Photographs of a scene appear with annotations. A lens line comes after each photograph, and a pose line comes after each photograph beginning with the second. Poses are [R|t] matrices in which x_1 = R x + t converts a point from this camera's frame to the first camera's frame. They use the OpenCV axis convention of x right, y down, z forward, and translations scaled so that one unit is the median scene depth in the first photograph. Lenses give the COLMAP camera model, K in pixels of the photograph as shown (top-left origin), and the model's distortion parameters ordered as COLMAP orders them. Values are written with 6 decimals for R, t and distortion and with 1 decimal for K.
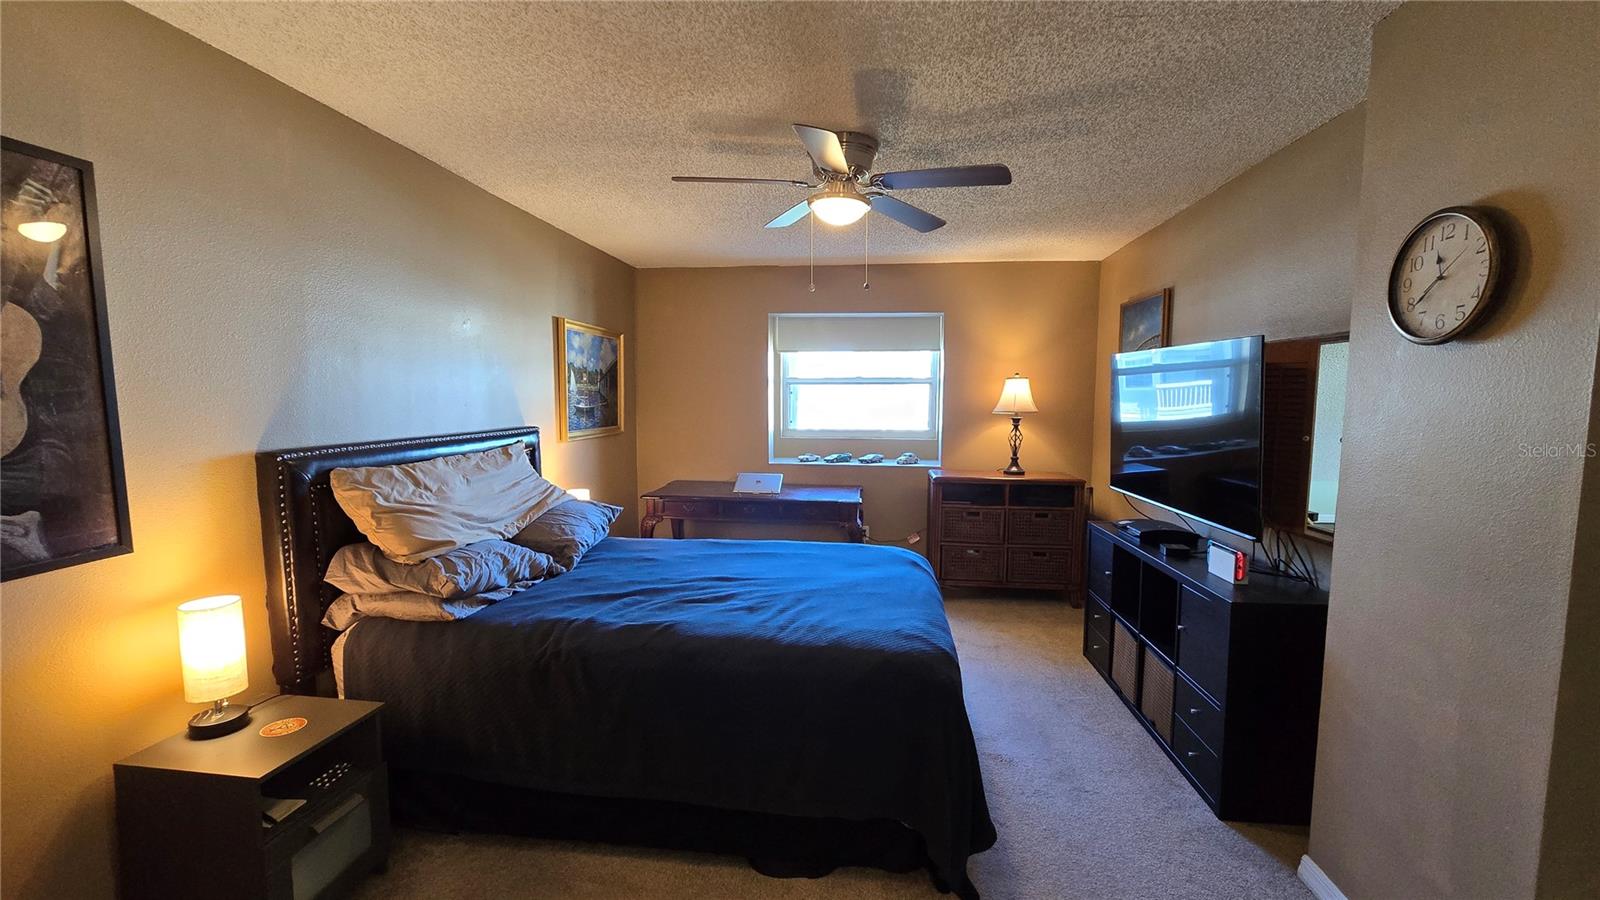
lens RADIAL K [[653.1, 0, 801.0], [0, 653.1, 452.2], [0, 0, 1]] dist [-0.000663, -0.000219]
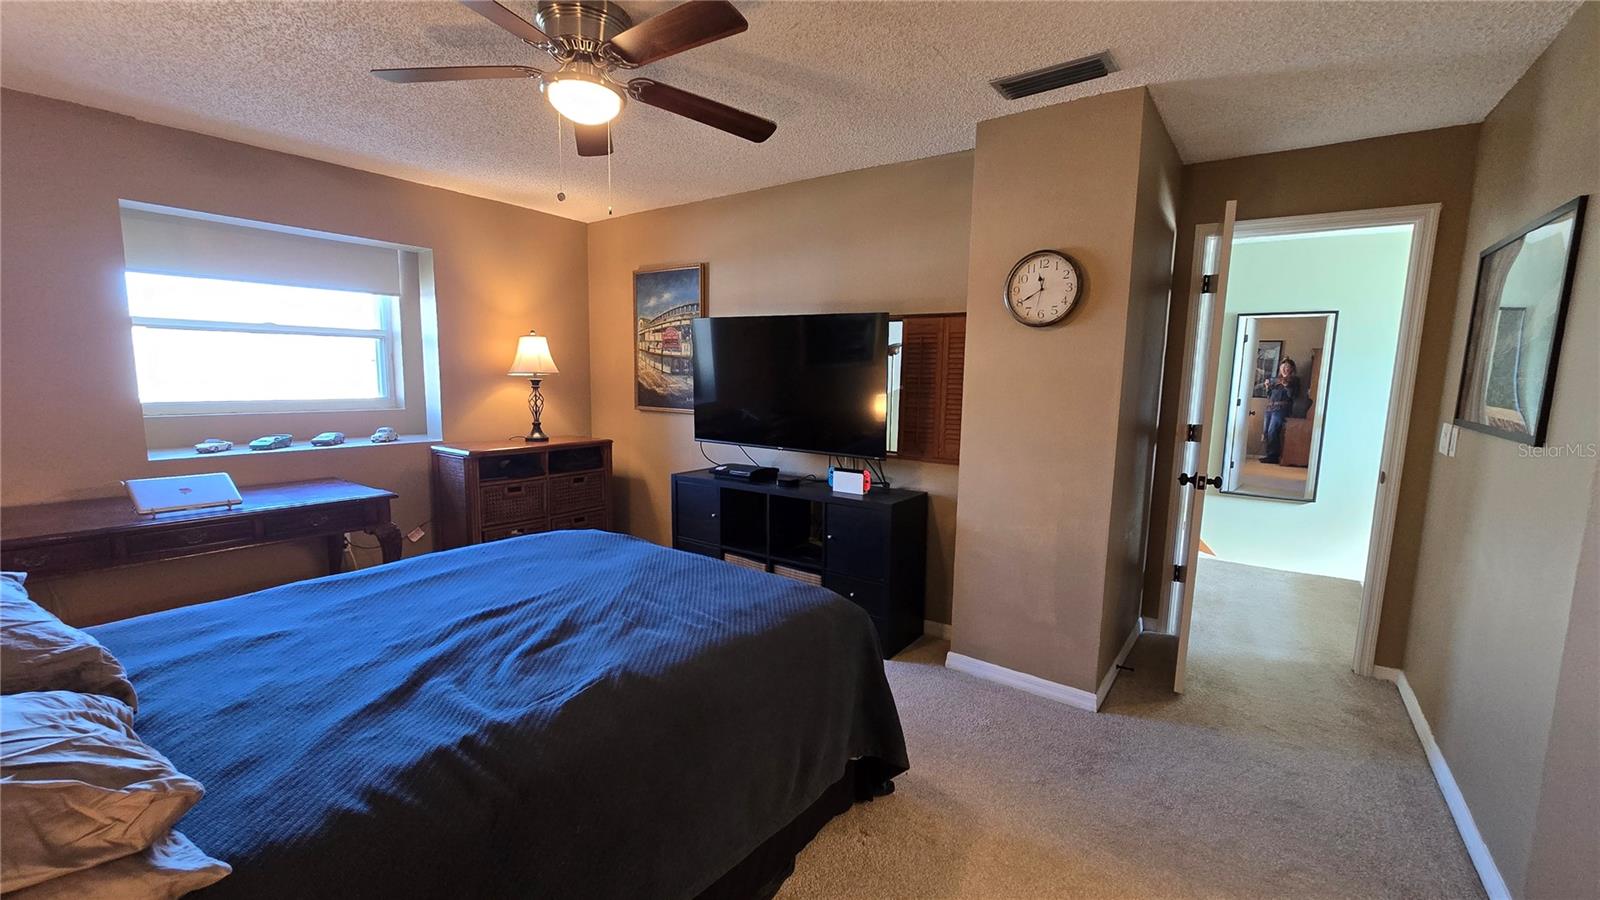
lens RADIAL K [[653.1, 0, 800.0], [0, 653.1, 454.6], [0, 0, 1]] dist [-0.000663, -0.000219]
pose [[0.491061, -0.103993, 0.864896, -0.501475], [0.060497, 0.994523, 0.085231, -0.005612], [-0.869022, 0.010470, 0.494662, 0.375771]]
